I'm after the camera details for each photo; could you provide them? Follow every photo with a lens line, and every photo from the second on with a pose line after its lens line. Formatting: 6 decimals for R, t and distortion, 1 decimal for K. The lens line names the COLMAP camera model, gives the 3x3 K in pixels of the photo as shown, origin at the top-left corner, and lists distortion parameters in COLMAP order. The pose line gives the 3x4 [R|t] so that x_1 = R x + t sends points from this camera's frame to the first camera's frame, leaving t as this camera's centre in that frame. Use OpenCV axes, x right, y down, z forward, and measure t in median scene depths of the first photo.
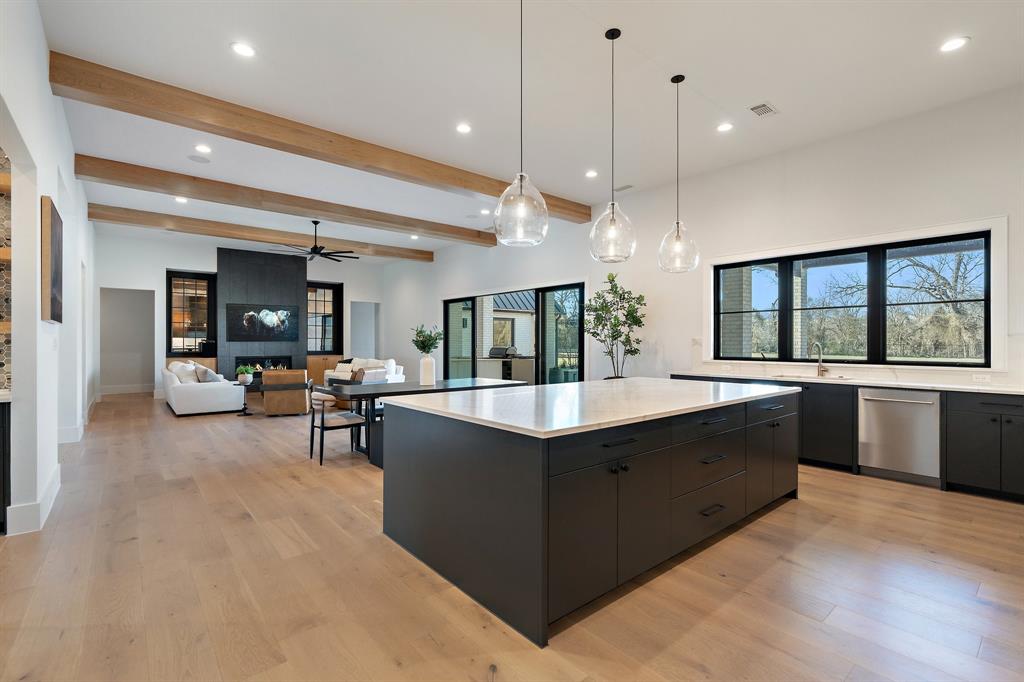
lens RADIAL K [[458.1, 0, 505.0], [0, 458.1, 341.6], [0, 0, 1]] dist [-0.002444, -0.000438]
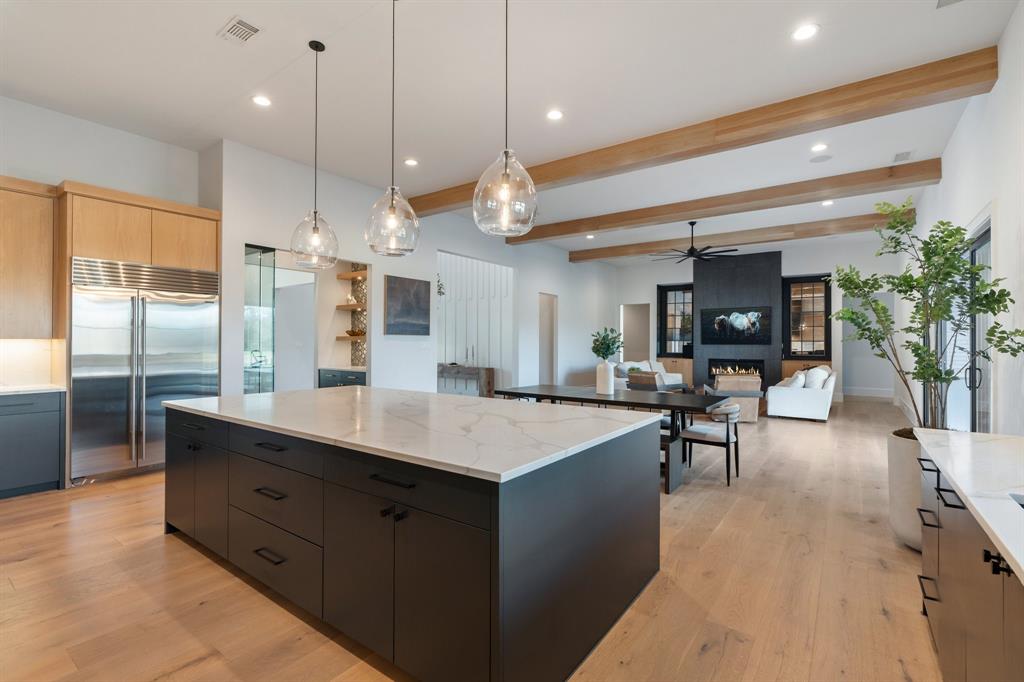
lens RADIAL K [[458.1, 0, 514.7], [0, 458.1, 342.1], [0, 0, 1]] dist [-0.002444, -0.000438]
pose [[0.259616, 0.000601, -0.965712, 0.333753], [-0.002255, 0.999997, 0.000016, -0.004784], [0.965709, 0.002174, 0.259617, 0.296757]]
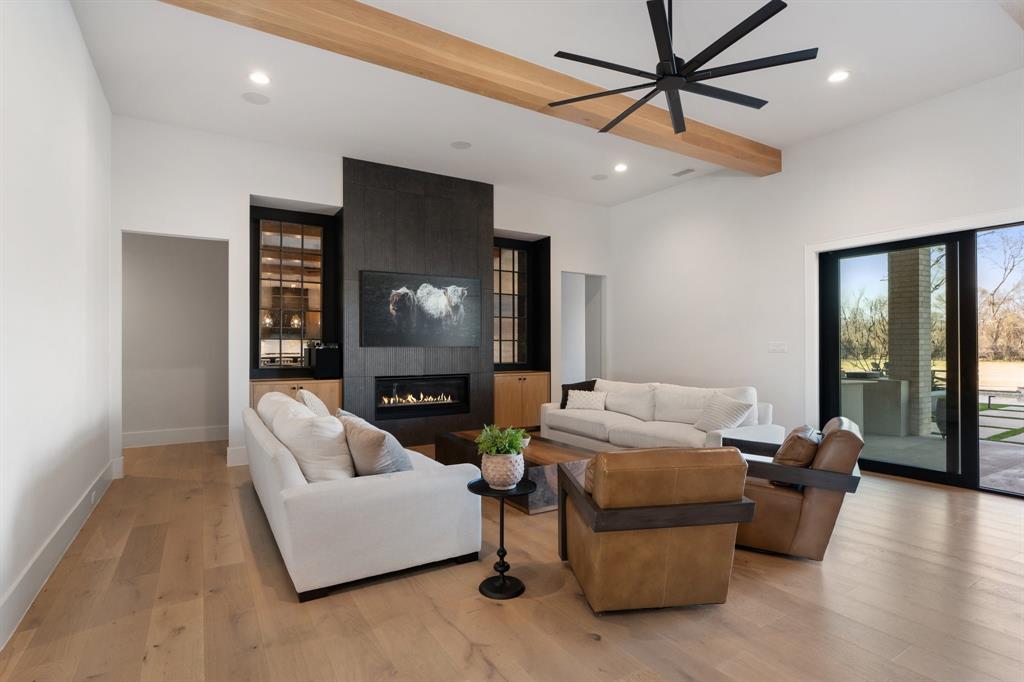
lens RADIAL K [[522.0, 0, 520.8], [0, 522.0, 344.5], [0, 0, 1]] dist [-0.004340, -0.000442]
pose [[0.989855, -0.002239, -0.142061, -0.359172], [0.001489, 0.999984, -0.005379, 0.001131], [0.142071, 0.005113, 0.989843, 0.469342]]
